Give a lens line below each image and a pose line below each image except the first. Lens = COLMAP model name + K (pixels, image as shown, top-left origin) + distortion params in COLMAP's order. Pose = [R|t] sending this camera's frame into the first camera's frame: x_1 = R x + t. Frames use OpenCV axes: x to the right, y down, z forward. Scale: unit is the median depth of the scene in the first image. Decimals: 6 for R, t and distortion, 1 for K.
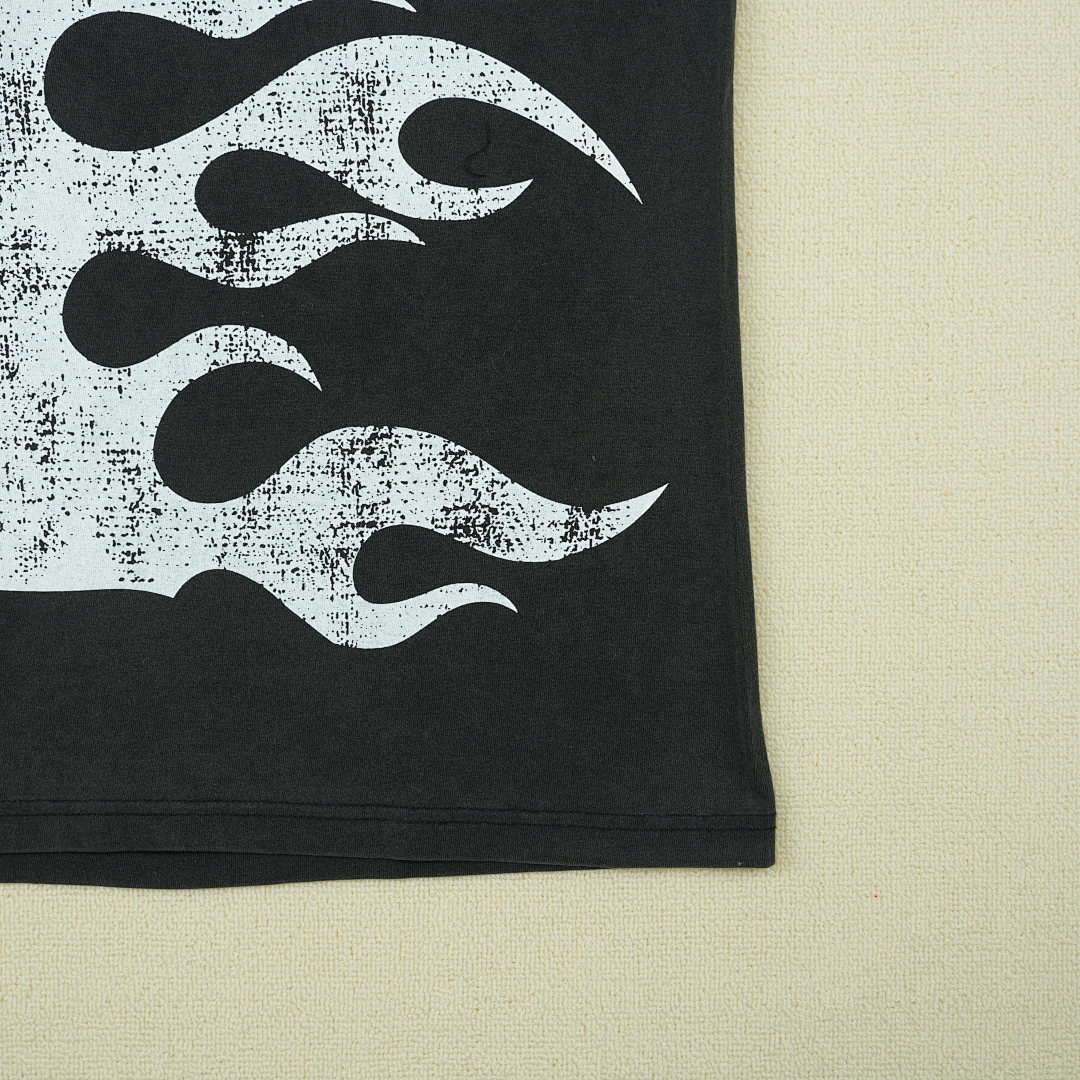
lens RADIAL K [[1349.5, 0, 543.6], [0, 1349.5, 535.3], [0, 0, 1]] dist [-0.004190, 0.000000]
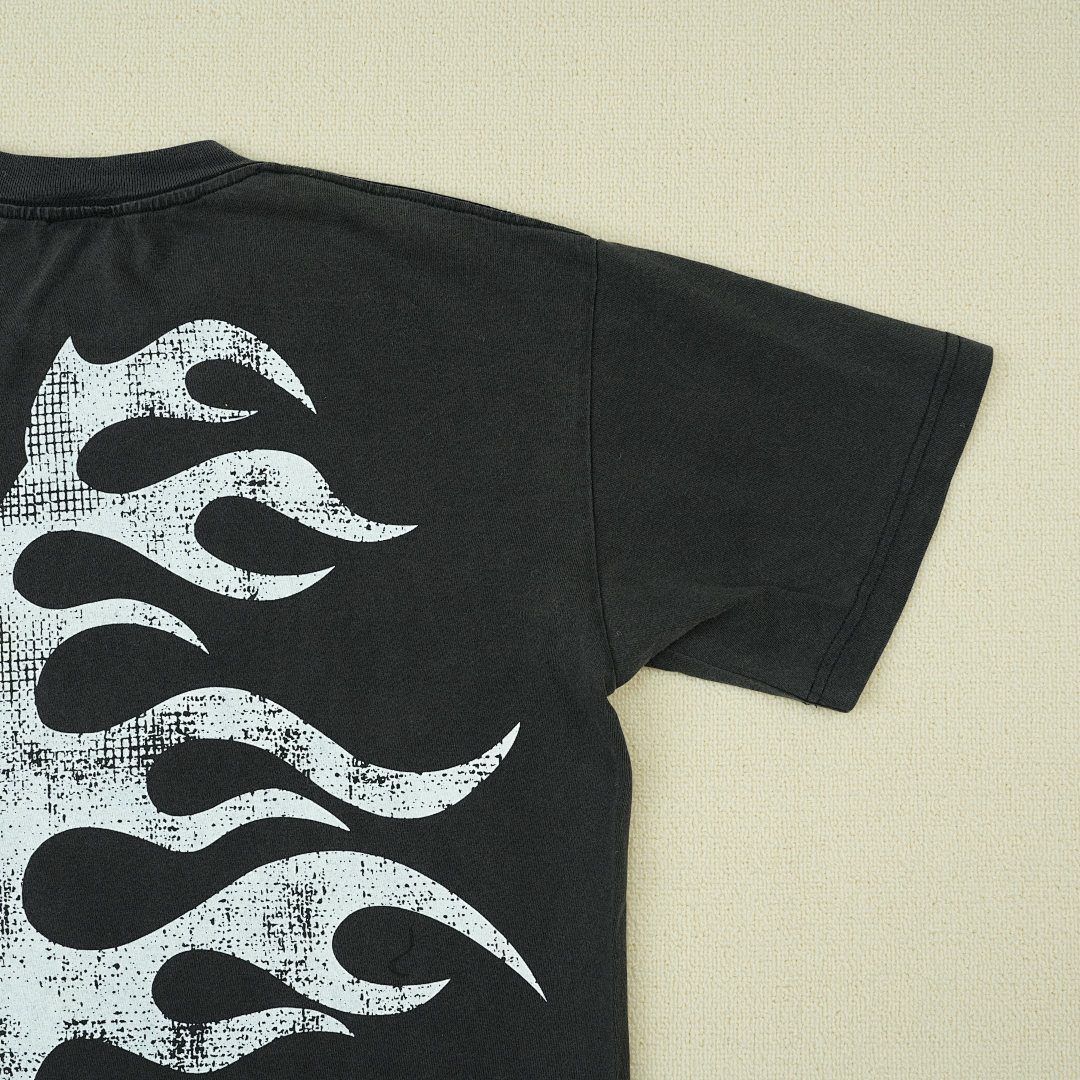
lens RADIAL K [[1349.5, 0, 549.4], [0, 1349.5, 541.8], [0, 0, 1]] dist [-0.004190, 0.000000]
pose [[0.999966, 0.008129, -0.001284, 0.073368], [-0.008200, 0.997455, -0.070819, -0.547587], [0.000705, 0.070828, 0.997488, -0.155602]]
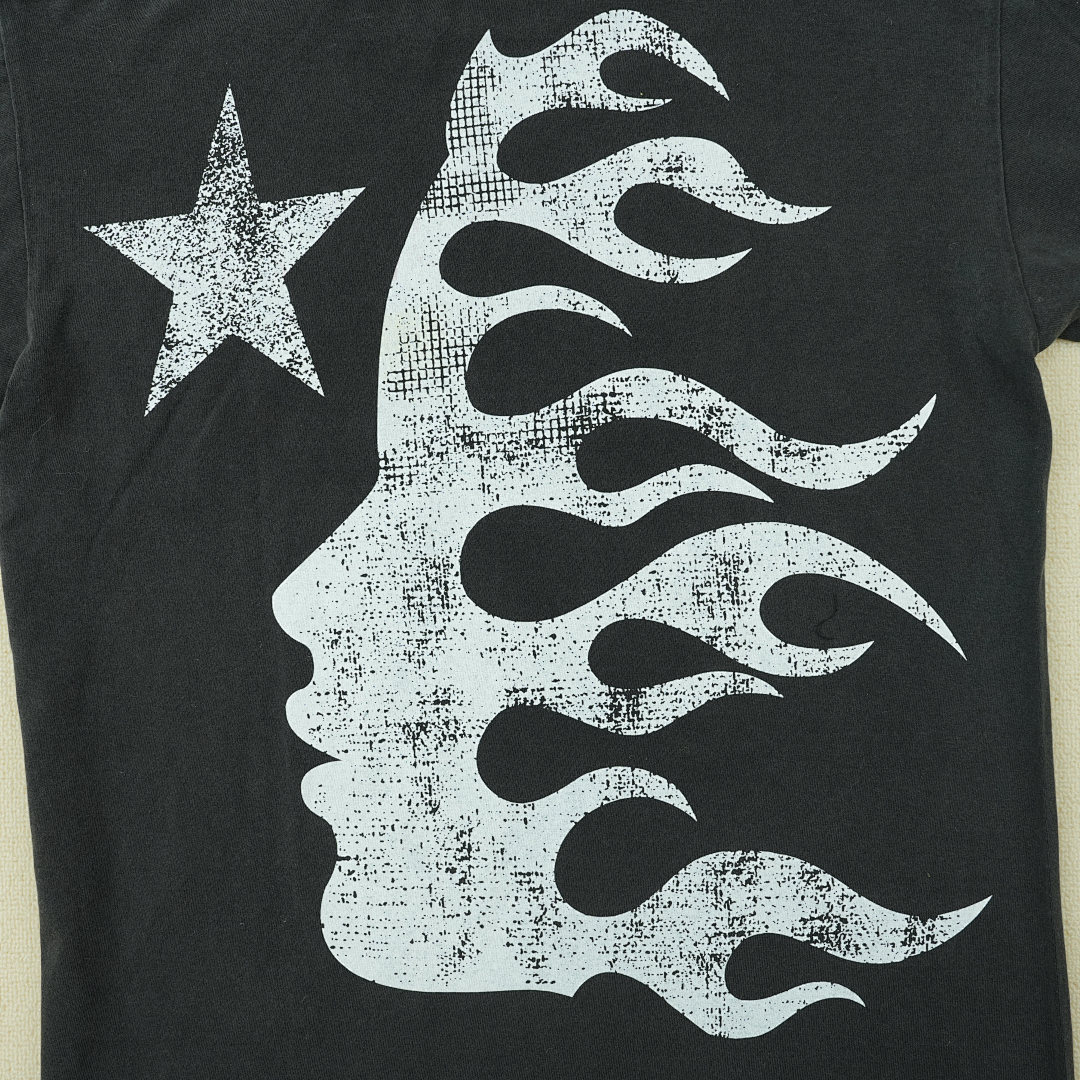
lens RADIAL K [[1349.5, 0, 536.7], [0, 1349.5, 540.5], [0, 0, 1]] dist [-0.004190, 0.000000]
pose [[0.999800, -0.014706, -0.013533, -0.284830], [0.014382, 0.999616, -0.023703, -0.326400], [0.013876, 0.023503, 0.999627, -0.188645]]
